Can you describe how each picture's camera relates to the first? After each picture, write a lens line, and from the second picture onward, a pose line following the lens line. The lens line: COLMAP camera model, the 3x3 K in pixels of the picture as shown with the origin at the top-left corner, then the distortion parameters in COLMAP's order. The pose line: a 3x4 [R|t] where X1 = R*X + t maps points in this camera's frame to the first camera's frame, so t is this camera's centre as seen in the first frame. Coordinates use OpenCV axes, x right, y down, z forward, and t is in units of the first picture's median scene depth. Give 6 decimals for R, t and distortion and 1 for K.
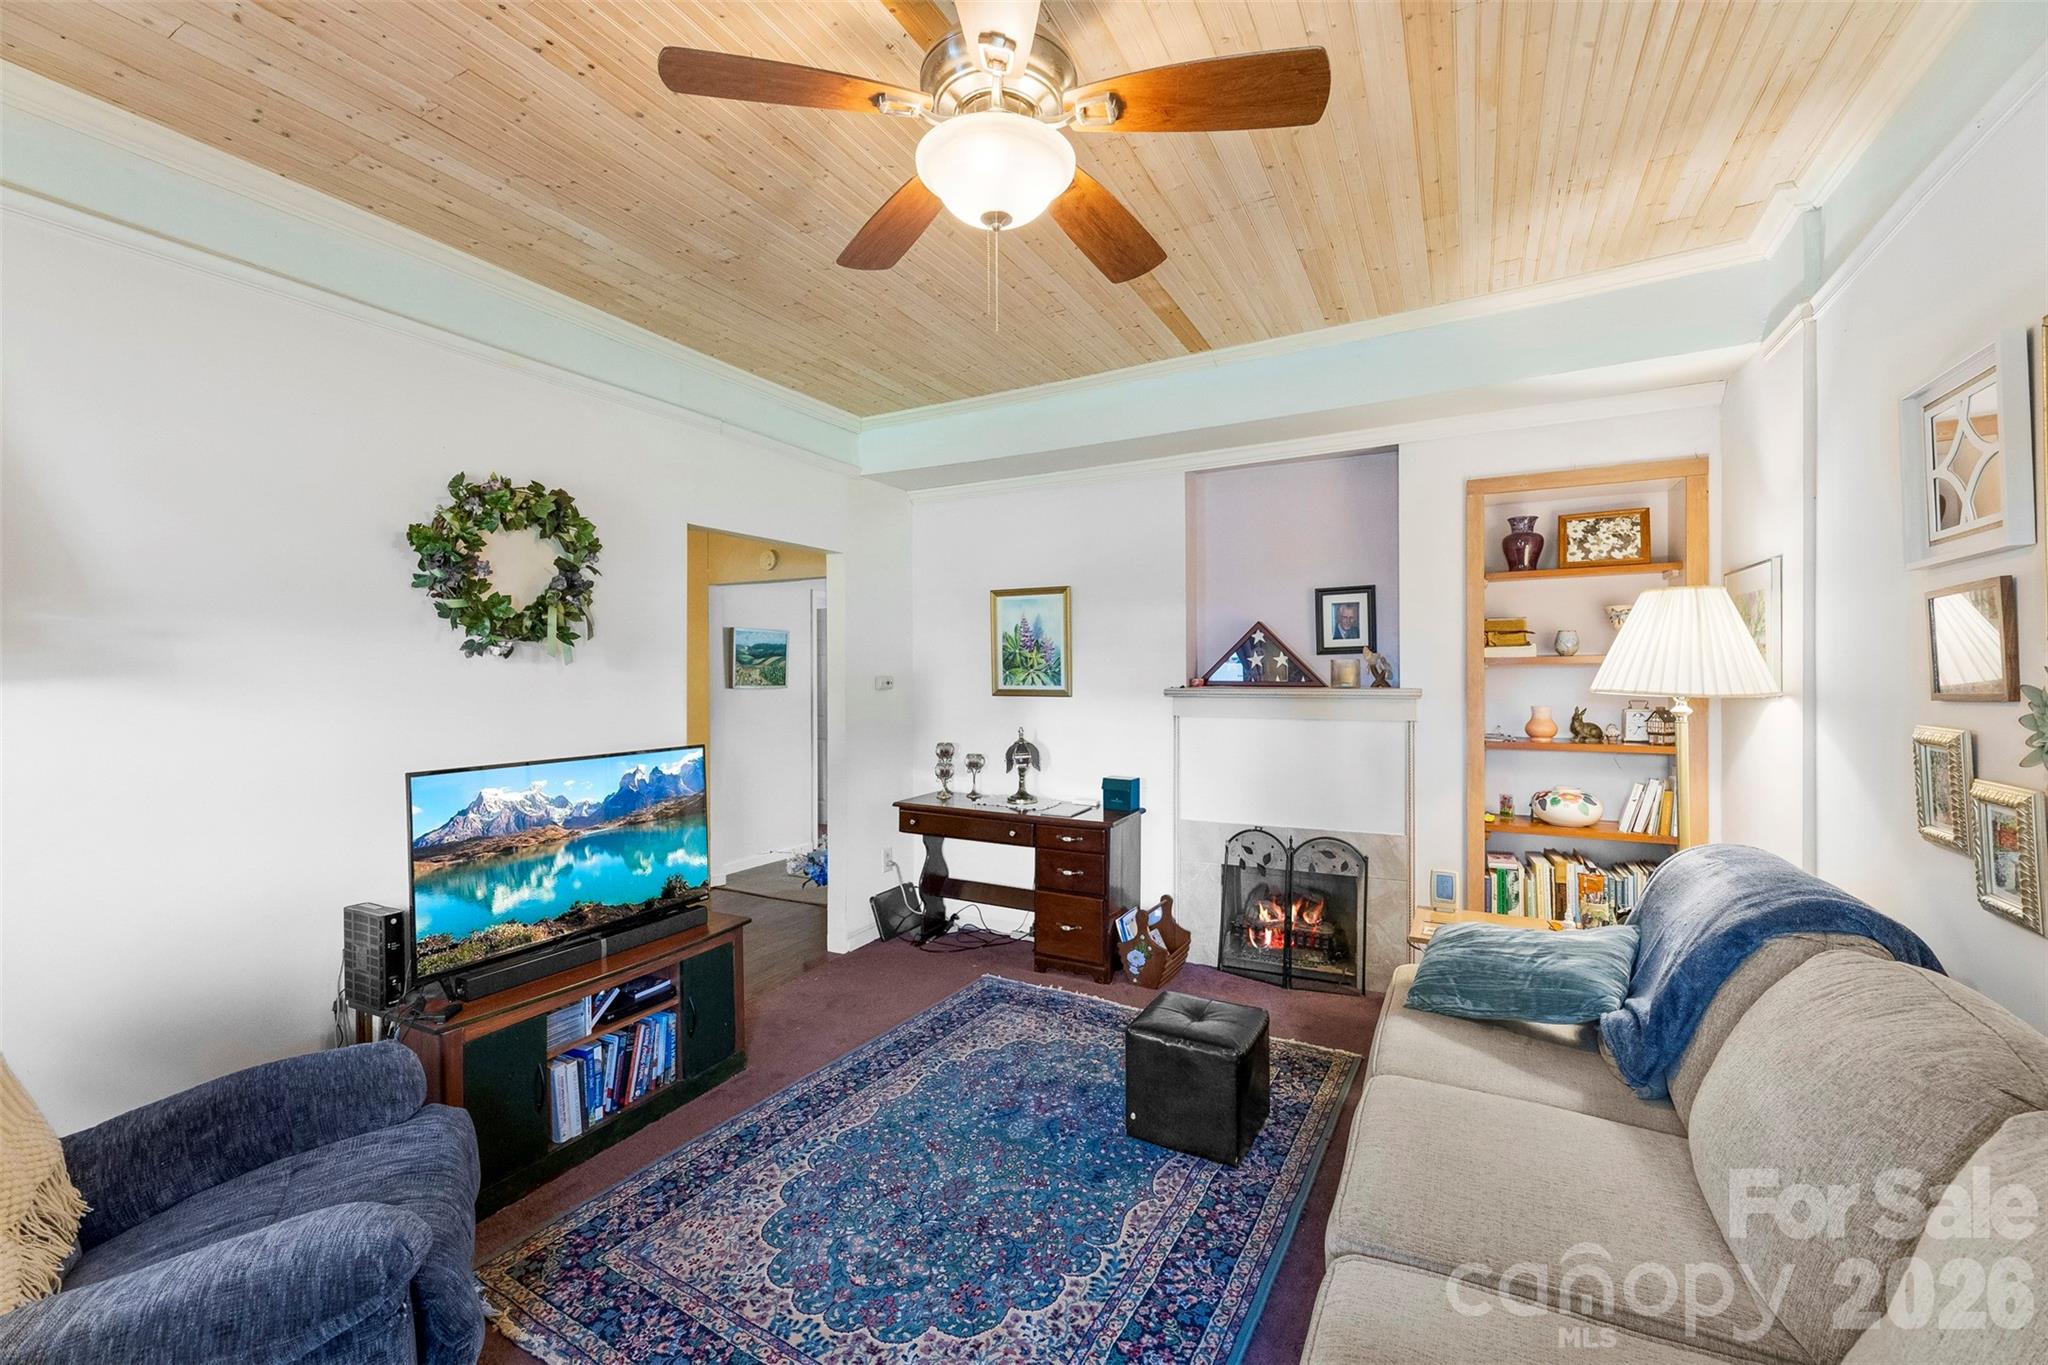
lens RADIAL K [[836.8, 0, 1023.6], [0, 836.8, 680.8], [0, 0, 1]] dist [0.000676, 0.000011]
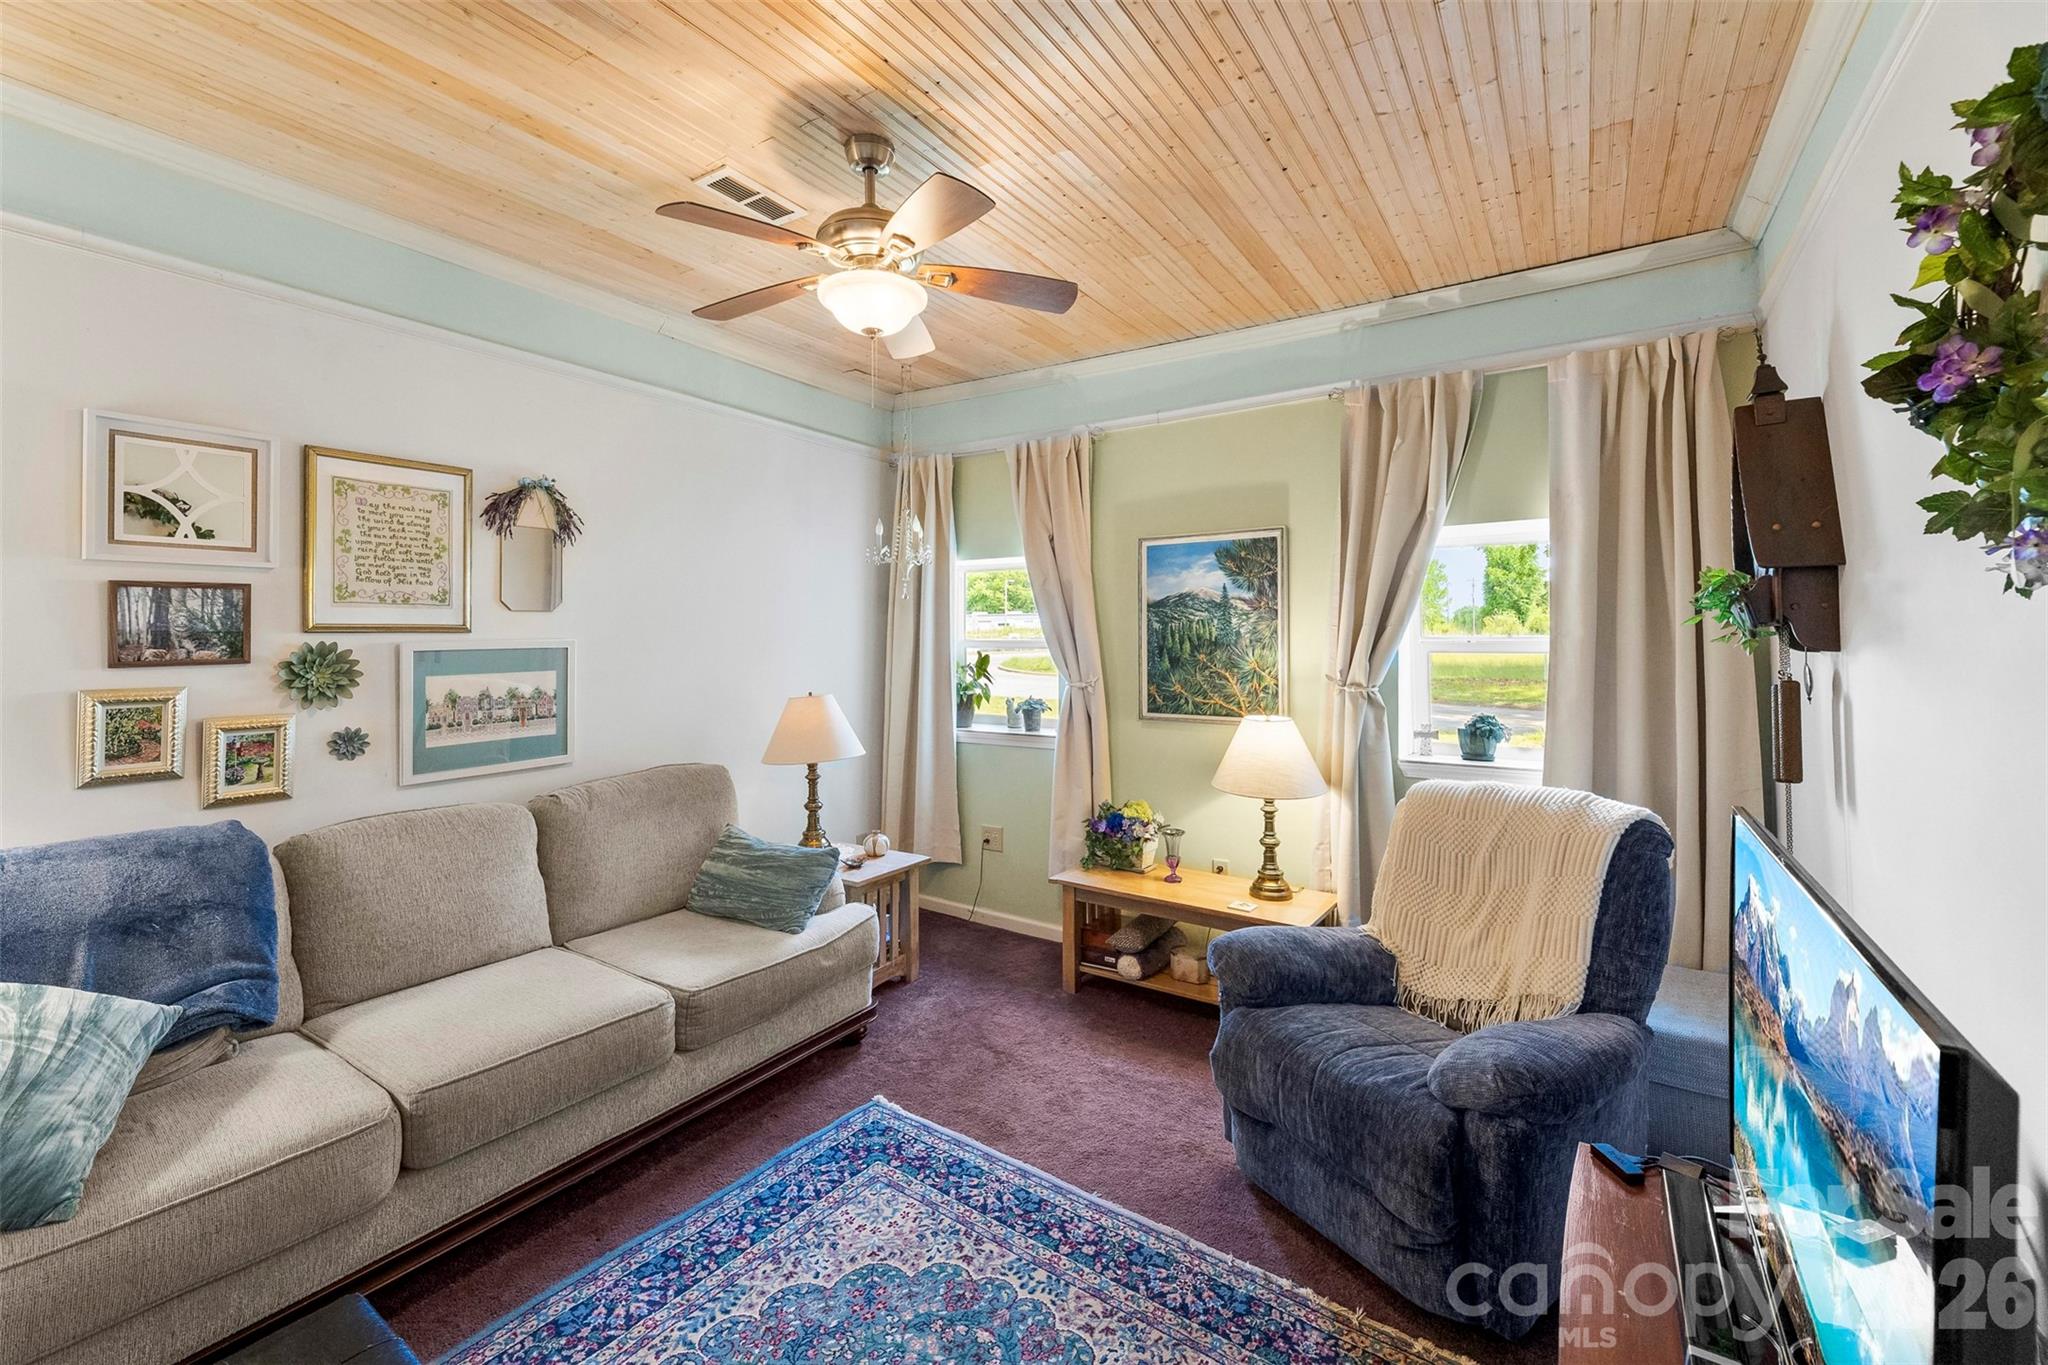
lens RADIAL K [[836.8, 0, 1012.6], [0, 836.8, 634.9], [0, 0, 1]] dist [0.000676, 0.000011]
pose [[-0.994664, 0.004426, 0.103073, -0.341663], [0.004274, 0.999989, -0.001694, -0.015288], [-0.103080, -0.001244, -0.994672, 2.001870]]
